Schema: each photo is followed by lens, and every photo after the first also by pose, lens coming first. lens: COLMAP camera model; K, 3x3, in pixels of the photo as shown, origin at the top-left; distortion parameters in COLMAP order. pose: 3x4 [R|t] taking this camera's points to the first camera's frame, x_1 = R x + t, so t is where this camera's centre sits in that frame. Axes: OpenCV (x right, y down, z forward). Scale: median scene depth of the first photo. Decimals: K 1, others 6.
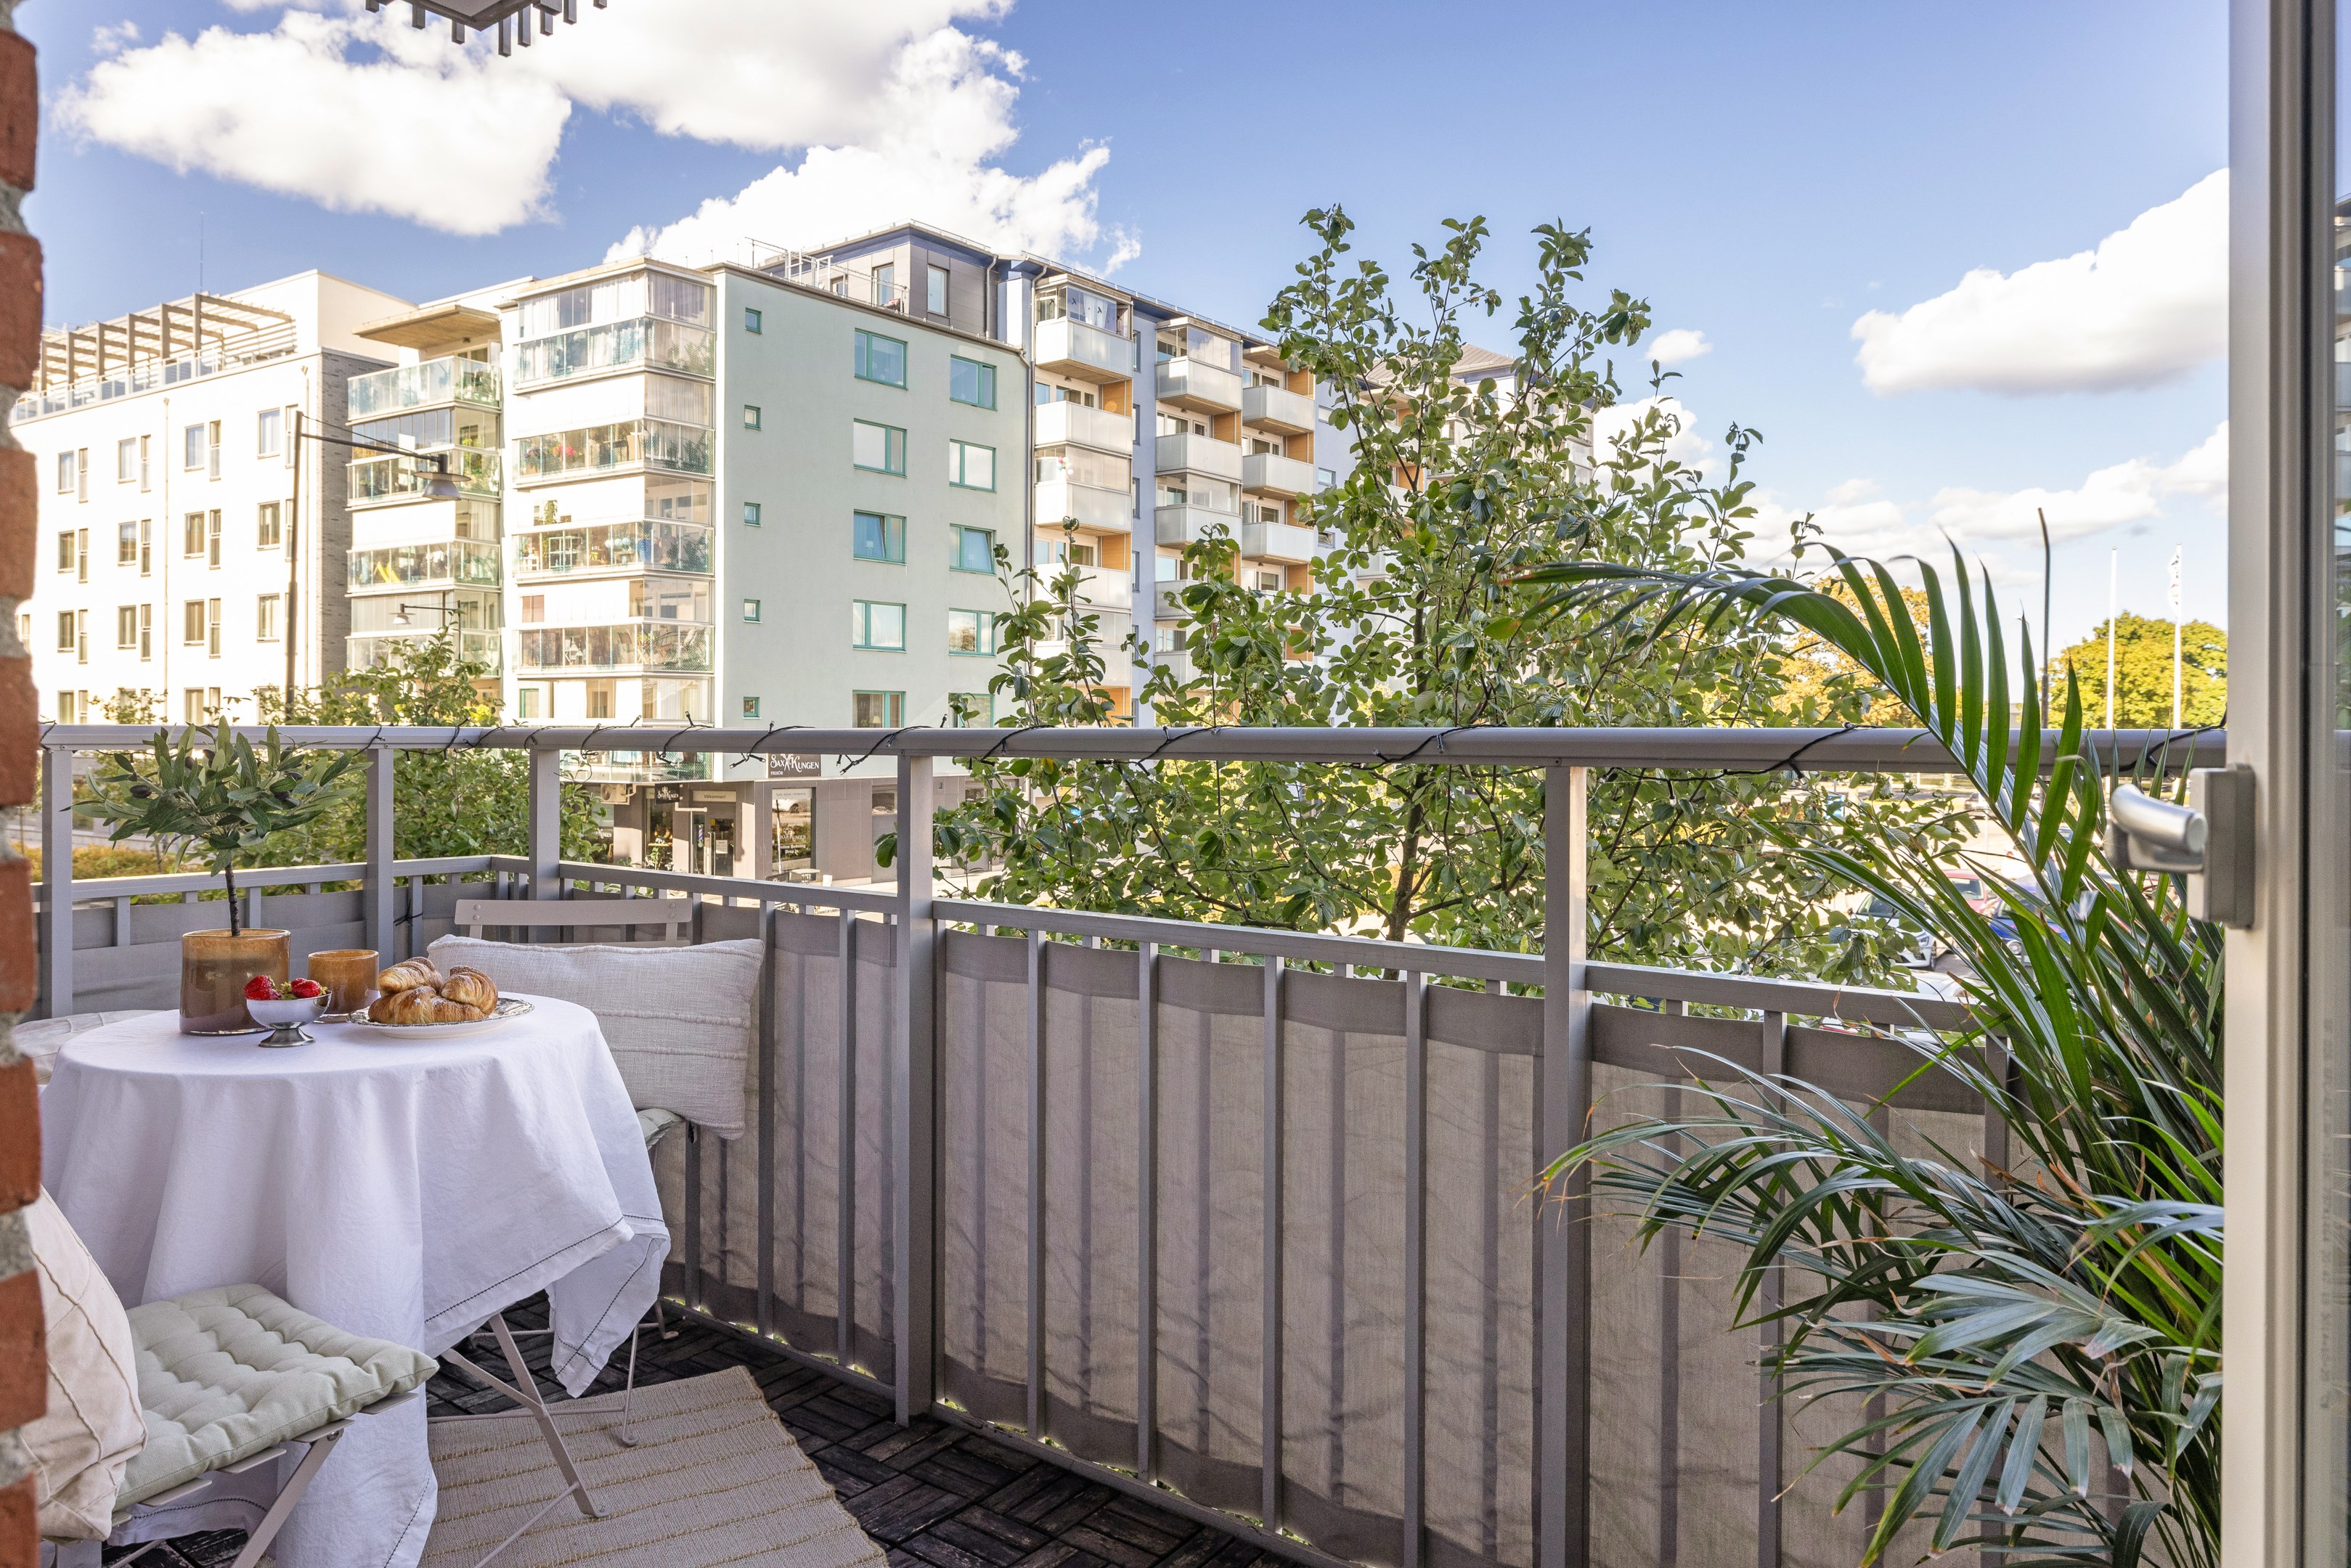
lens RADIAL K [[1621.7, 0, 1175.5], [0, 1621.7, 784.0], [0, 0, 1]] dist [0.000514, -0.001687]
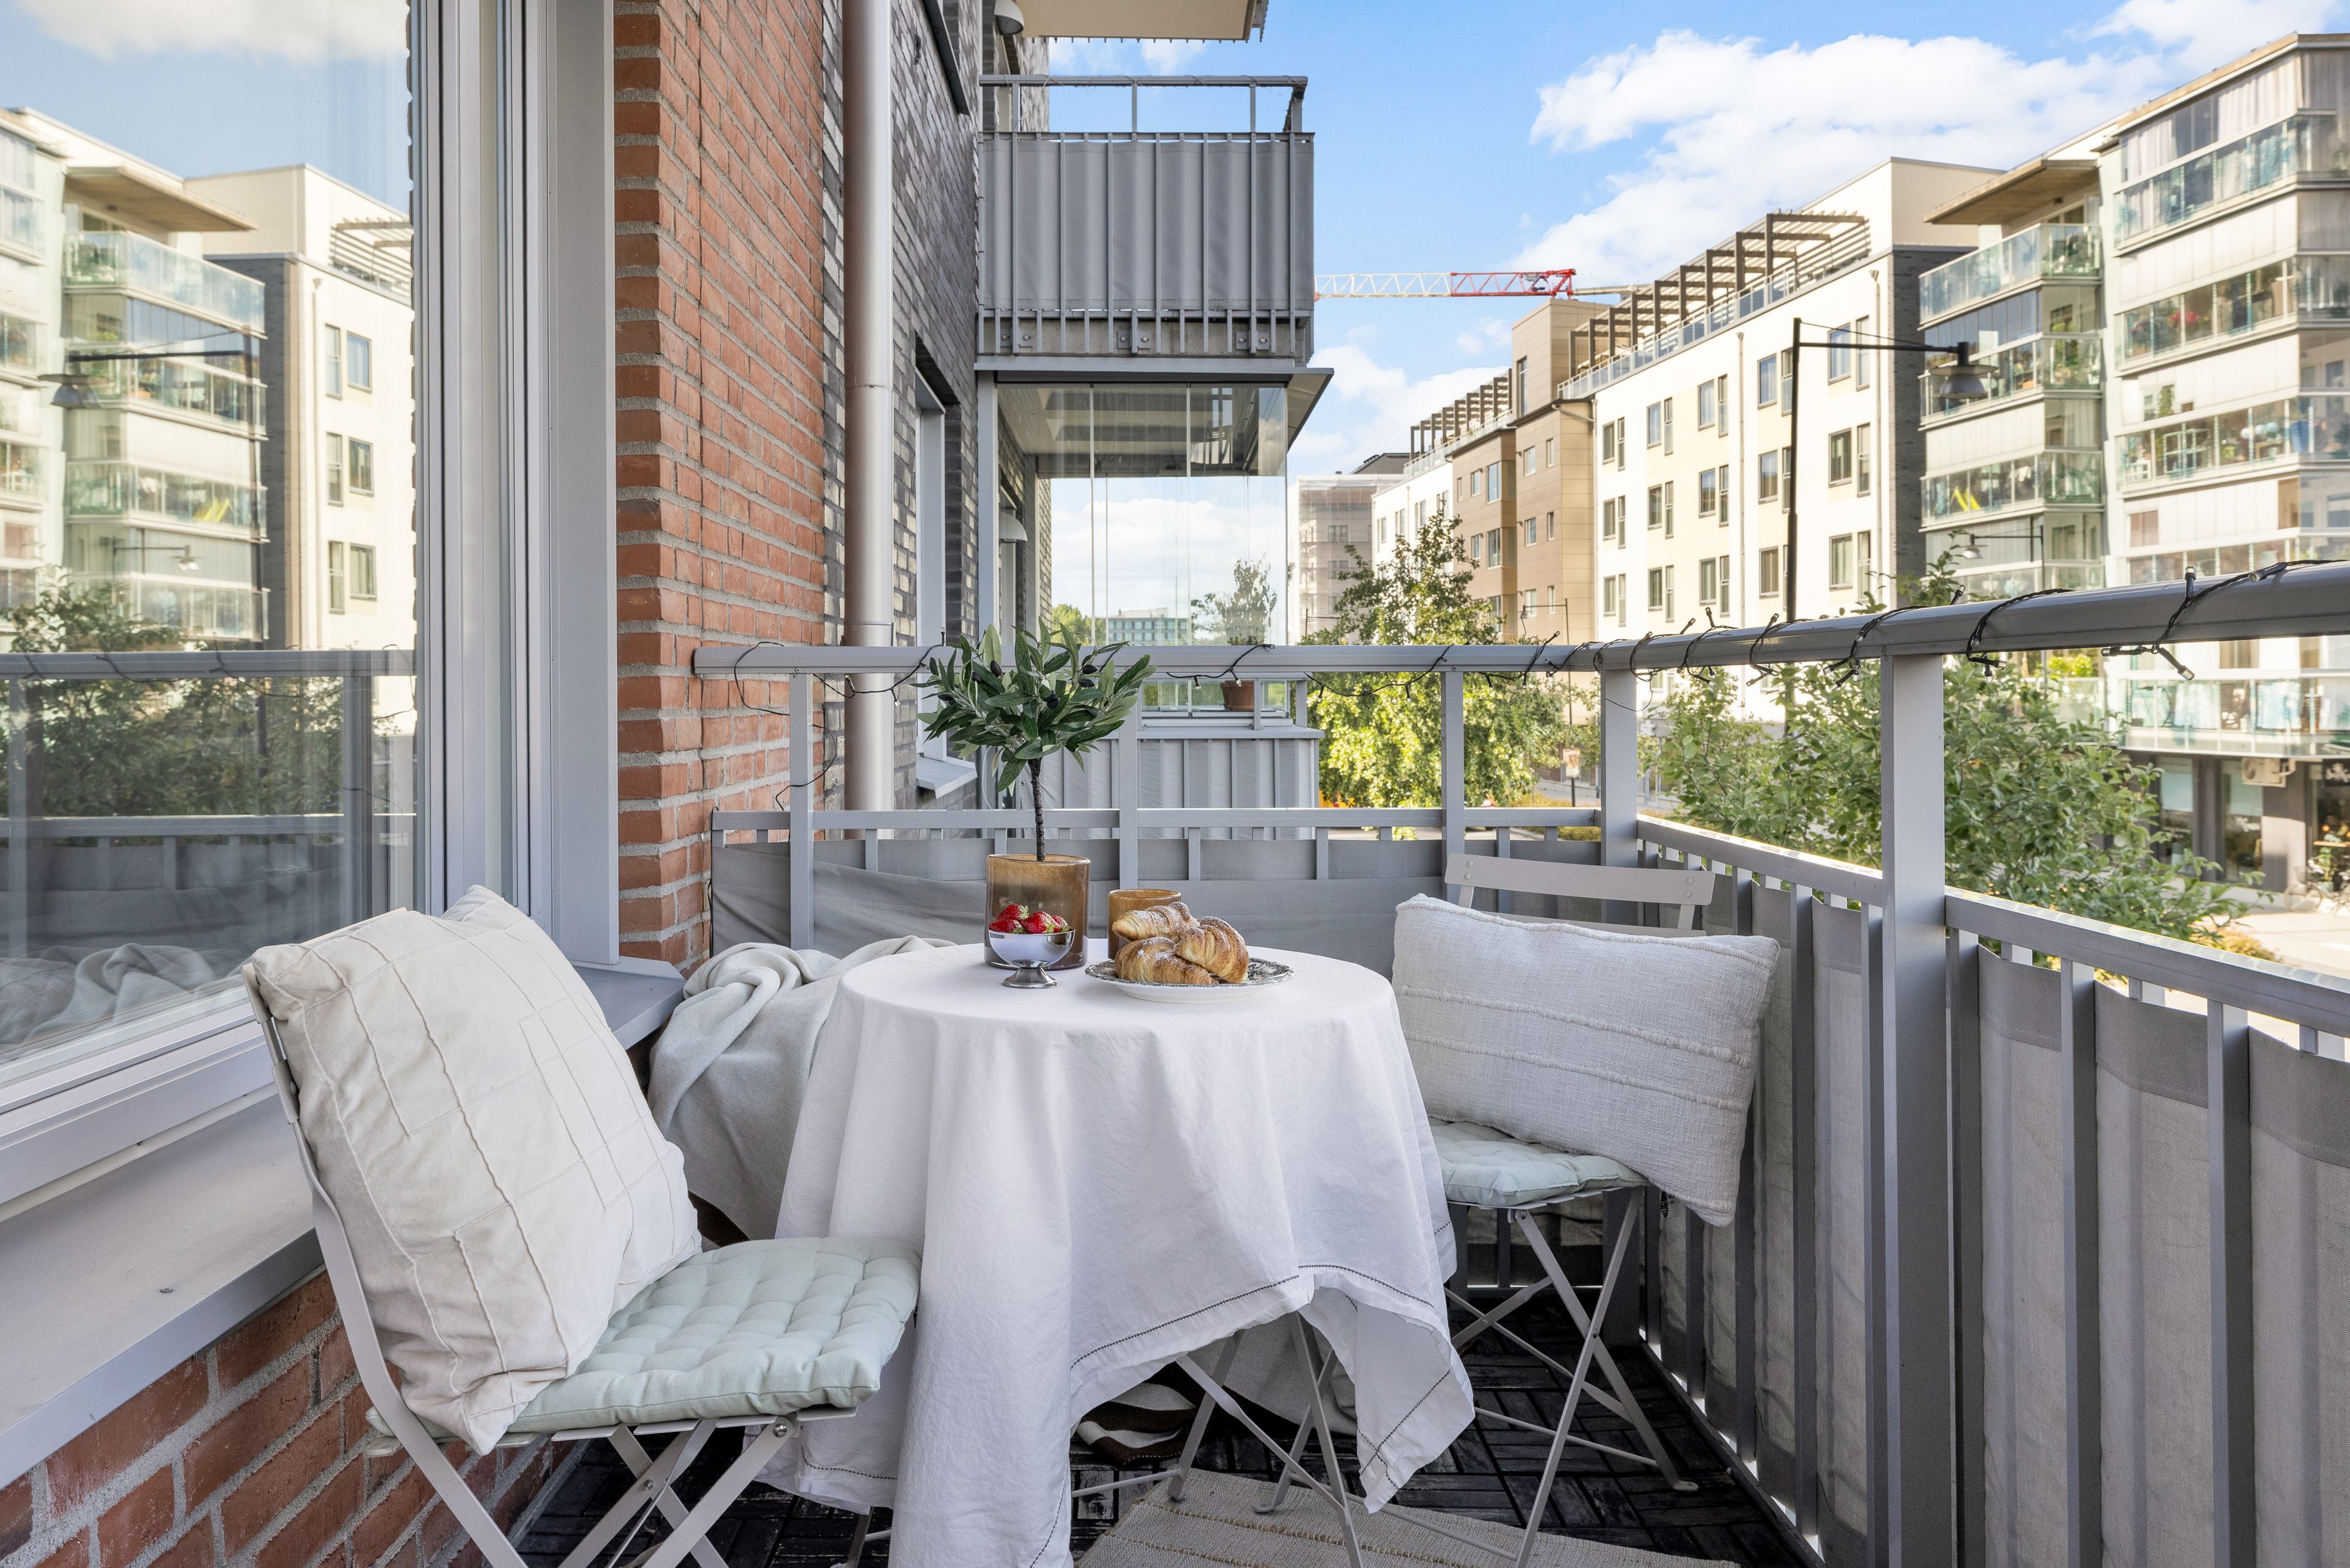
lens RADIAL K [[1912.6, 0, 1175.4], [0, 1912.6, 722.8], [0, 0, 1]] dist [0.002910, 0.001372]
pose [[0.590768, 0.003263, -0.806835, 0.070254], [-0.022163, 0.999680, -0.012185, 0.005992], [0.806537, 0.025081, 0.590652, 0.093122]]
